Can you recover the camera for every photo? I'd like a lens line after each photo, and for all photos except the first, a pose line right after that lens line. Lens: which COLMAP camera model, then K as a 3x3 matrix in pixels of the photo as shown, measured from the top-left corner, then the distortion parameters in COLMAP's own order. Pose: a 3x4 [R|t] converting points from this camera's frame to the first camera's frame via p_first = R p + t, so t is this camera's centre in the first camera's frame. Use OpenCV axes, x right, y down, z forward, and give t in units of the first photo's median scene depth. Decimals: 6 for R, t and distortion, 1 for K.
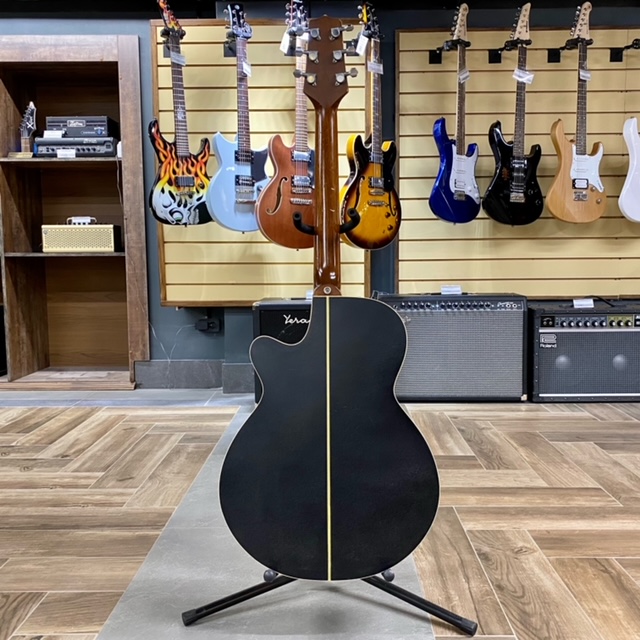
lens RADIAL K [[629.4, 0, 320.0], [0, 629.4, 320.0], [0, 0, 1]] dist [-0.008682, 0.009882]
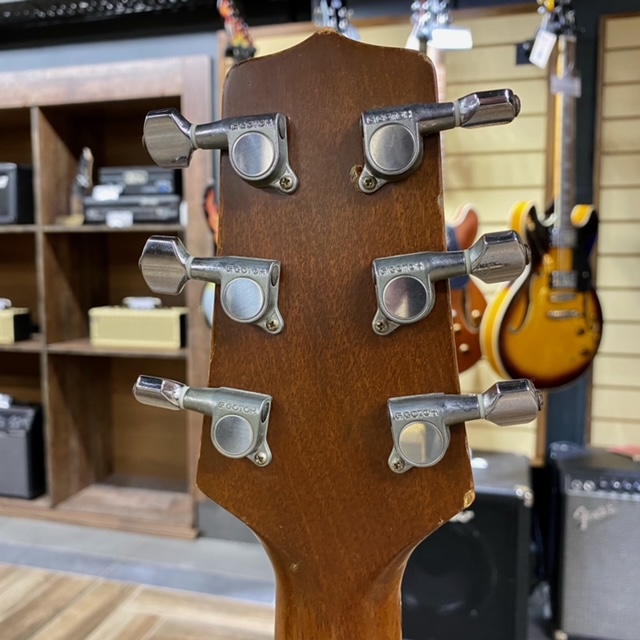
lens RADIAL K [[648.4, 0, 305.0], [0, 648.4, 320.5], [0, 0, 1]] dist [-0.002054, -0.011096]
pose [[0.966468, 0.029749, -0.255056, 0.013105], [-0.031122, 0.999515, -0.001348, -0.167508], [0.254893, 0.009240, 0.966925, 0.344922]]
